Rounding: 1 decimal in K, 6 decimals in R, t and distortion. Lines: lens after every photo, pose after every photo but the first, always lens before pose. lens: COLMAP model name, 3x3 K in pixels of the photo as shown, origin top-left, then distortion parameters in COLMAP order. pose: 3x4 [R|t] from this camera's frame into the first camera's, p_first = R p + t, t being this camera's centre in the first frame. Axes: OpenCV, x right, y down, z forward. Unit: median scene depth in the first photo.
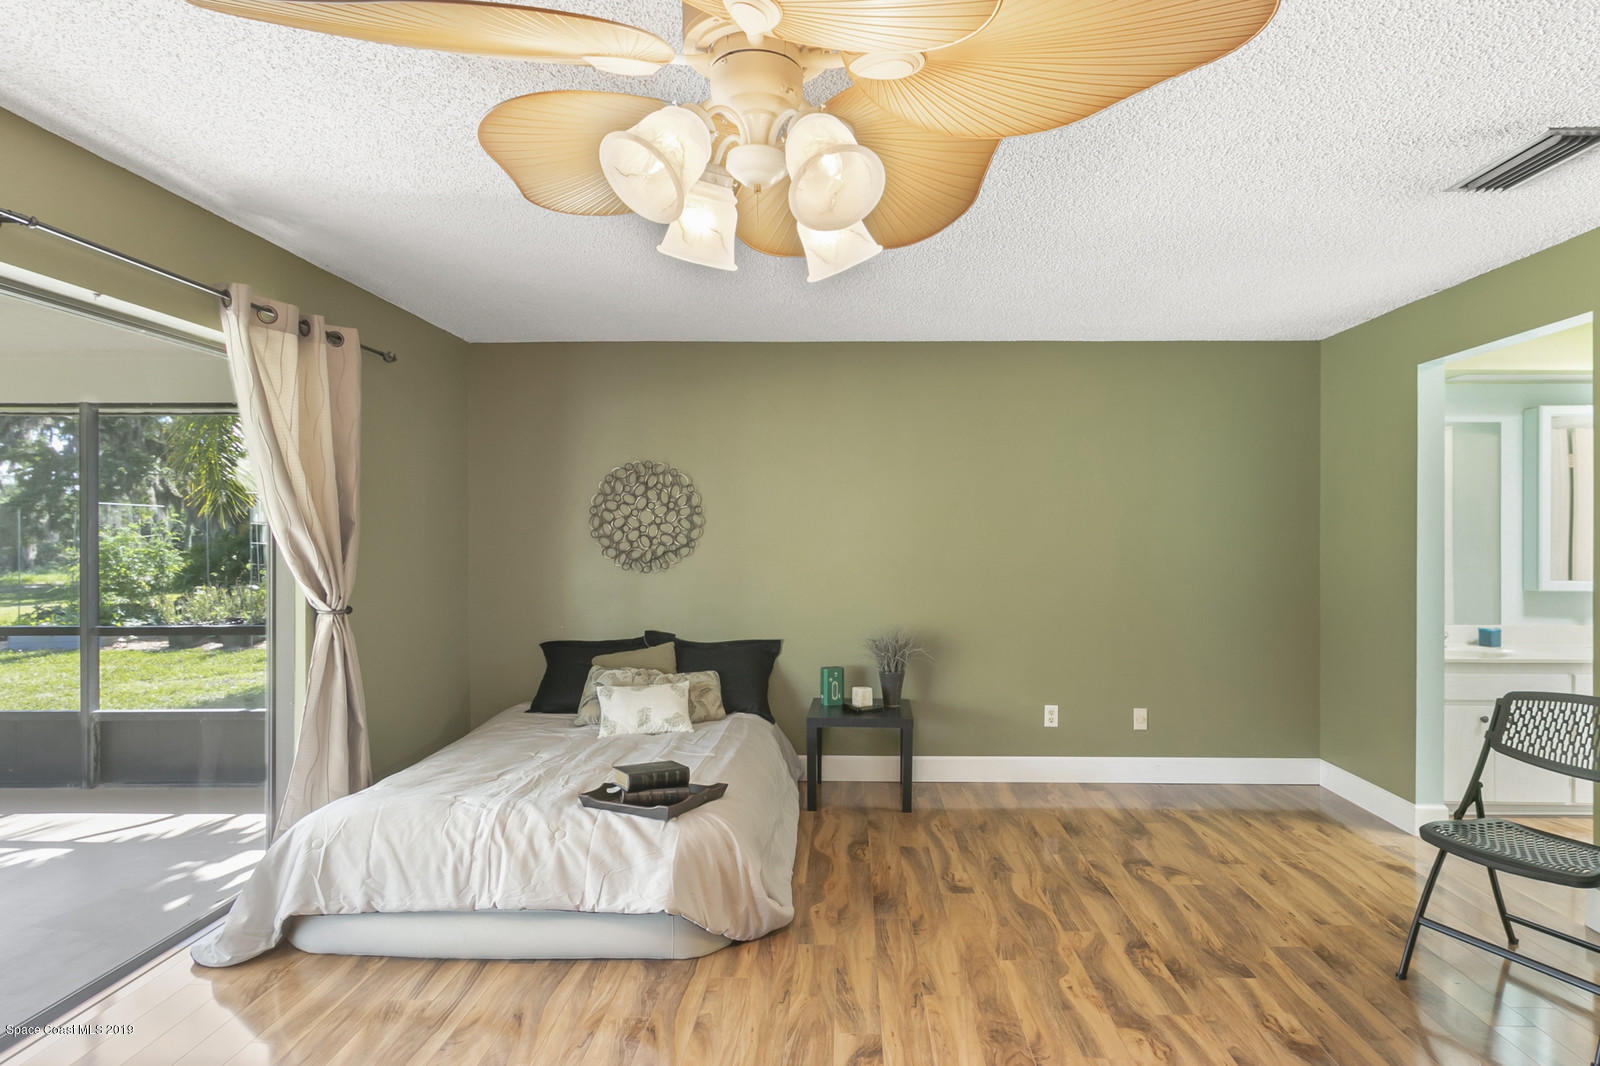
lens RADIAL K [[878.1, 0, 814.4], [0, 878.1, 532.4], [0, 0, 1]] dist [0.003171, -0.001340]
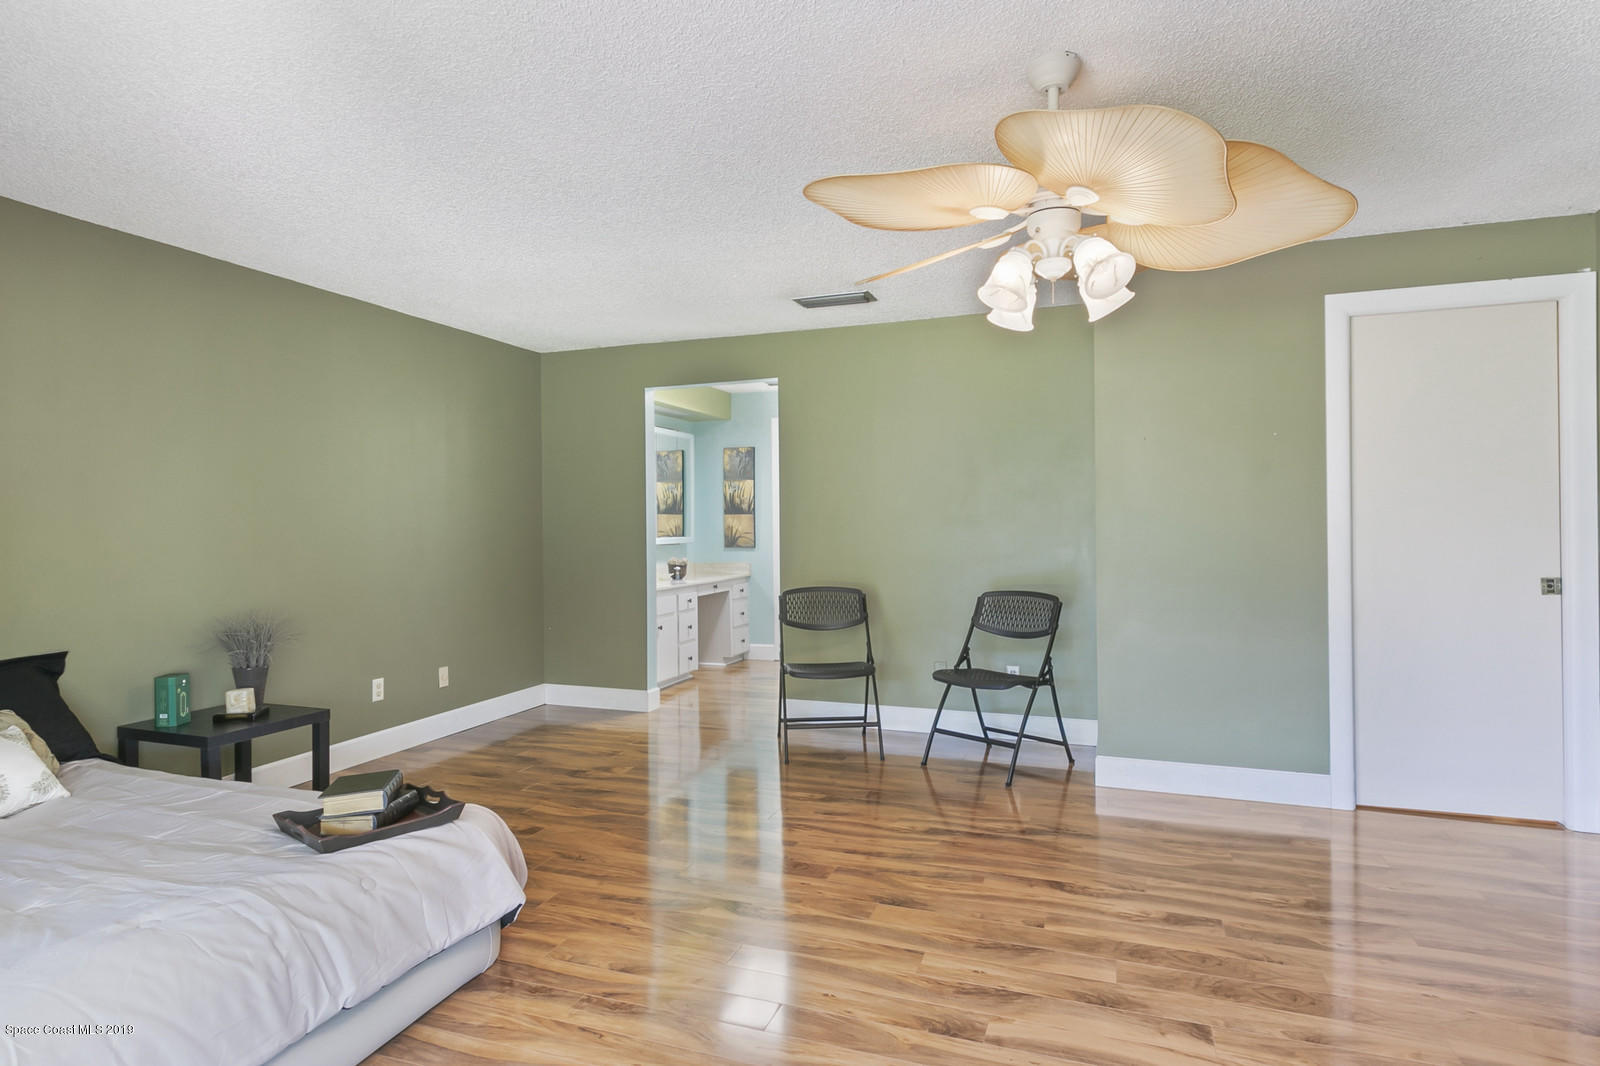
lens RADIAL K [[878.1, 0, 807.9], [0, 878.1, 522.0], [0, 0, 1]] dist [0.003171, -0.001340]
pose [[0.314575, -0.004676, 0.949221, -0.611605], [0.007170, 0.999971, 0.002550, 0.029397], [-0.949205, 0.006004, 0.314600, 0.292209]]
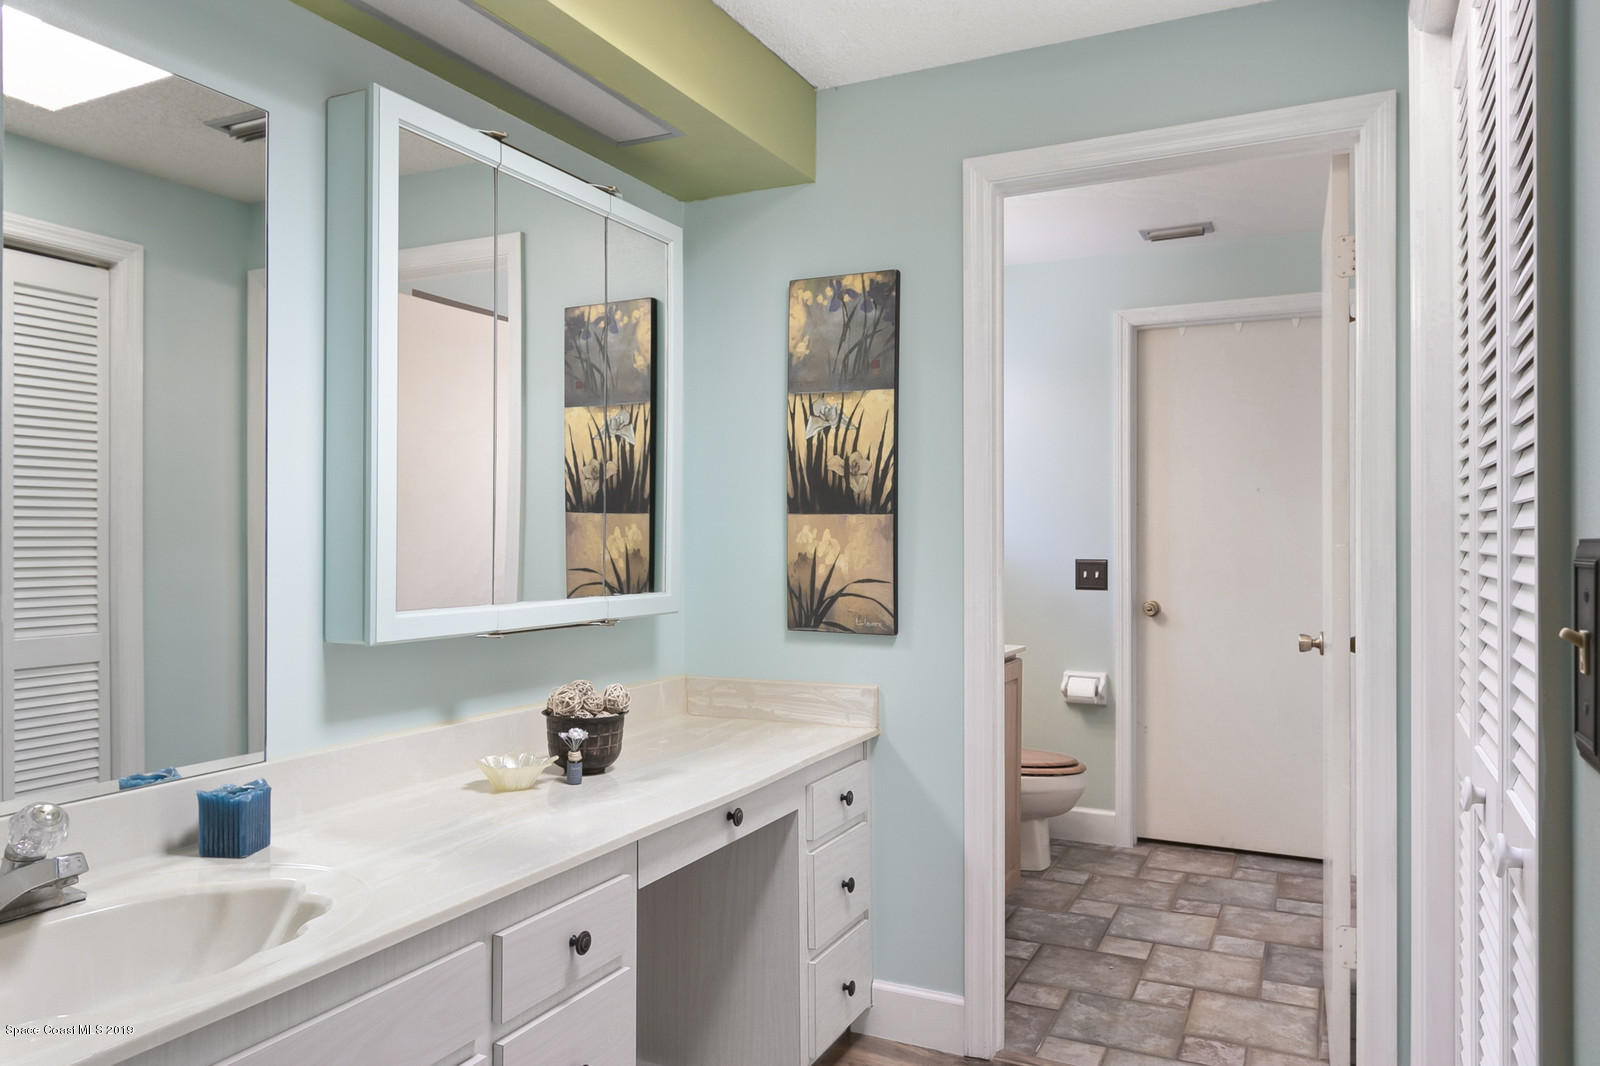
lens RADIAL K [[1068.8, 0, 807.3], [0, 1068.8, 532.9], [0, 0, 1]] dist [0.000394, 0.000785]
pose [[0.412883, 0.007929, 0.910749, 0.625301], [-0.006749, 0.999961, -0.005646, 0.032224], [-0.910759, -0.003815, 0.412921, 0.814692]]
